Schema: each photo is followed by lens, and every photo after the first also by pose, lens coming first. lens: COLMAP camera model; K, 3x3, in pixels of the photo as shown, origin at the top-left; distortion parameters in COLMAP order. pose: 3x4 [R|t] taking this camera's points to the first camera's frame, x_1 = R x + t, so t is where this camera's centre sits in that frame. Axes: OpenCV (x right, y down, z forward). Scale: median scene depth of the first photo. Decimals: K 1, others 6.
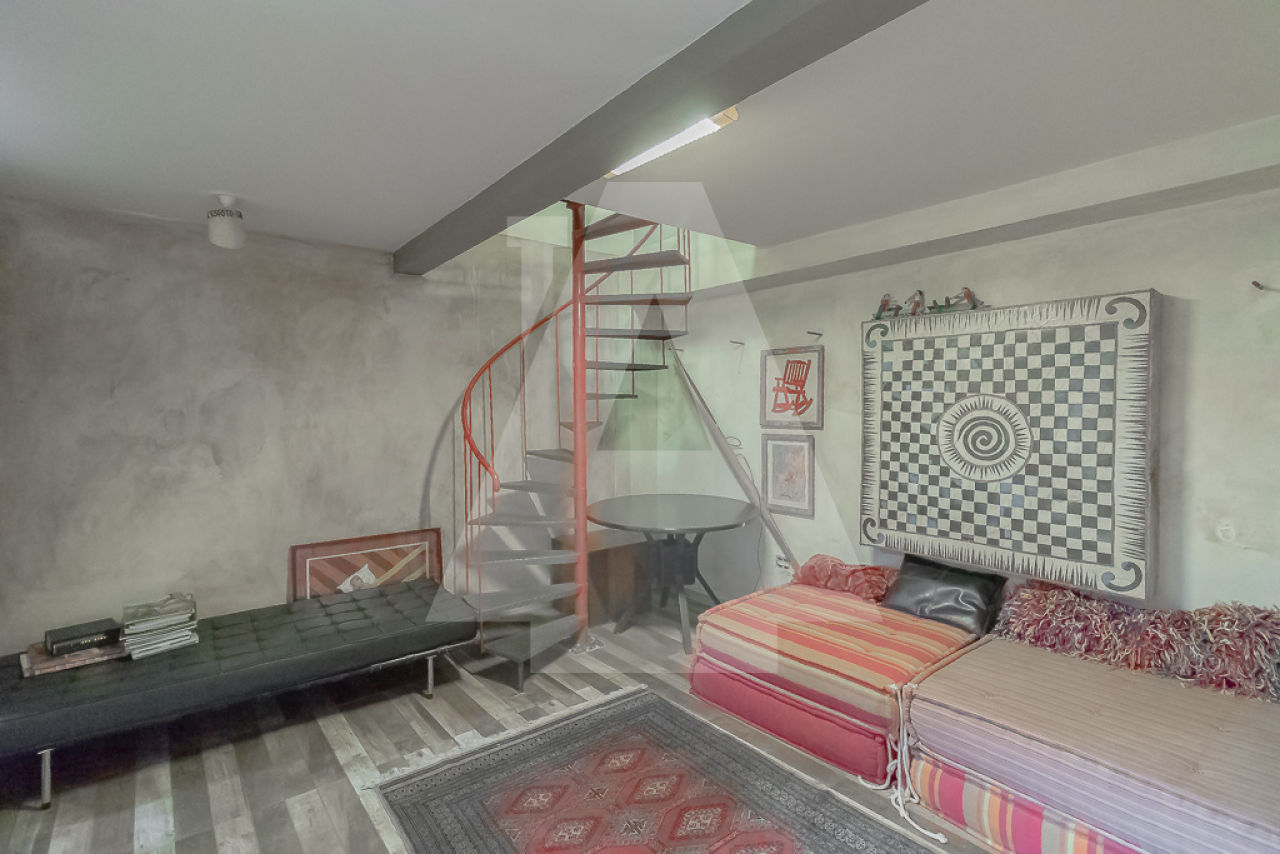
lens RADIAL K [[587.7, 0, 642.3], [0, 587.7, 414.0], [0, 0, 1]] dist [0.001719, 0.000483]
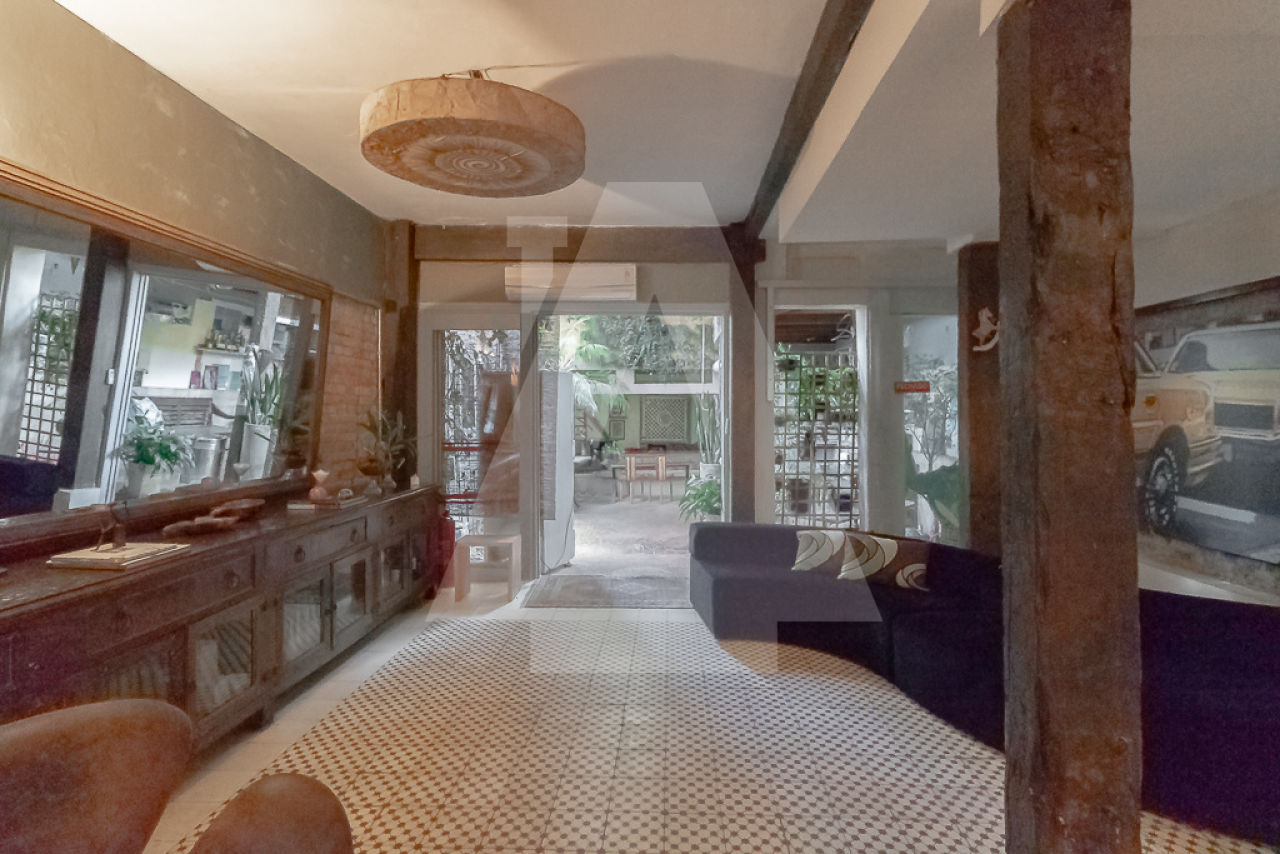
lens RADIAL K [[602.7, 0, 644.1], [0, 602.7, 412.3], [0, 0, 1]] dist [0.001549, 0.000947]
pose [[0.645016, 0.004355, 0.764157, -3.589930], [0.008280, 0.999885, -0.012687, 0.049609], [-0.764124, 0.014511, 0.644906, -2.305868]]
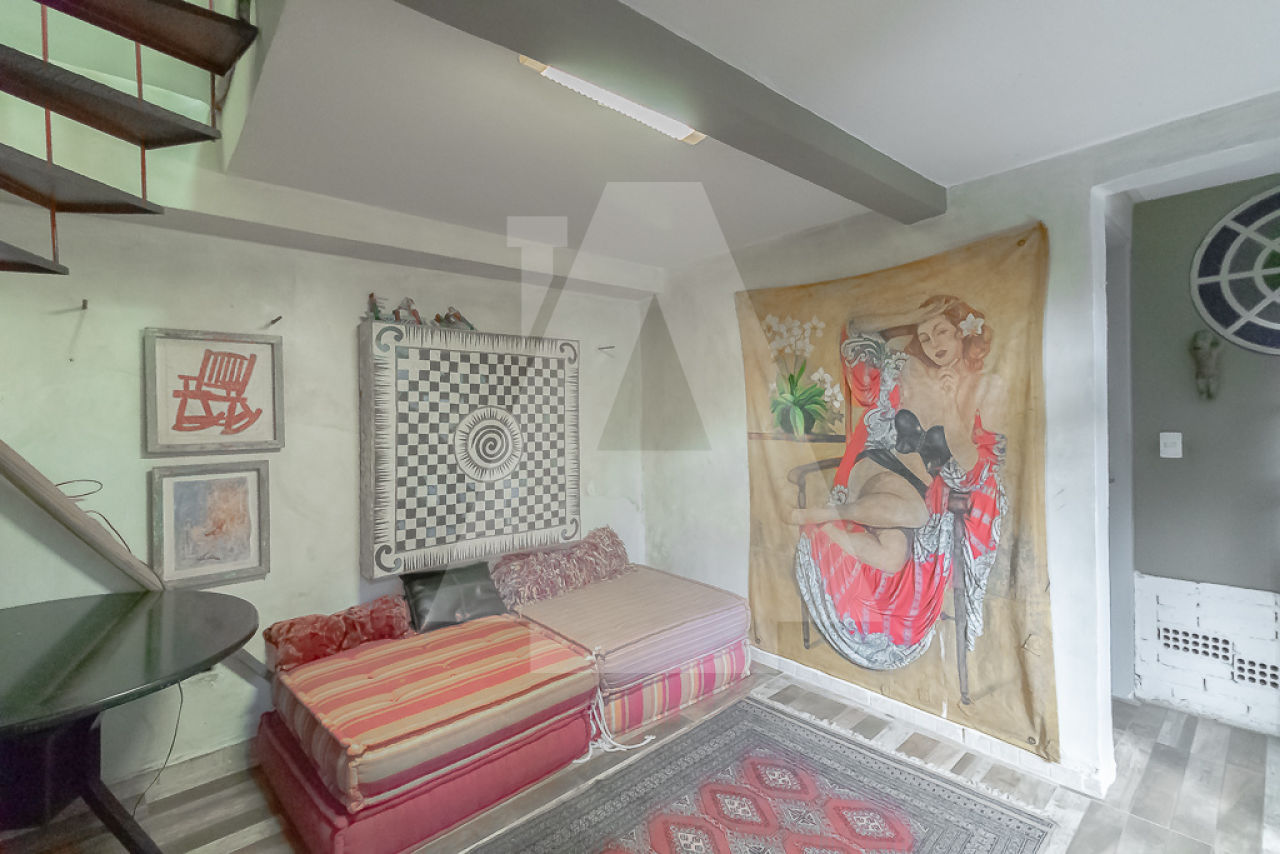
lens RADIAL K [[587.7, 0, 642.3], [0, 587.7, 414.0], [0, 0, 1]] dist [0.001719, 0.000483]
pose [[-0.042054, -0.000386, 0.999115, -0.558636], [0.026946, 0.999636, 0.001520, -0.010984], [-0.998752, 0.026986, -0.042029, 0.714751]]
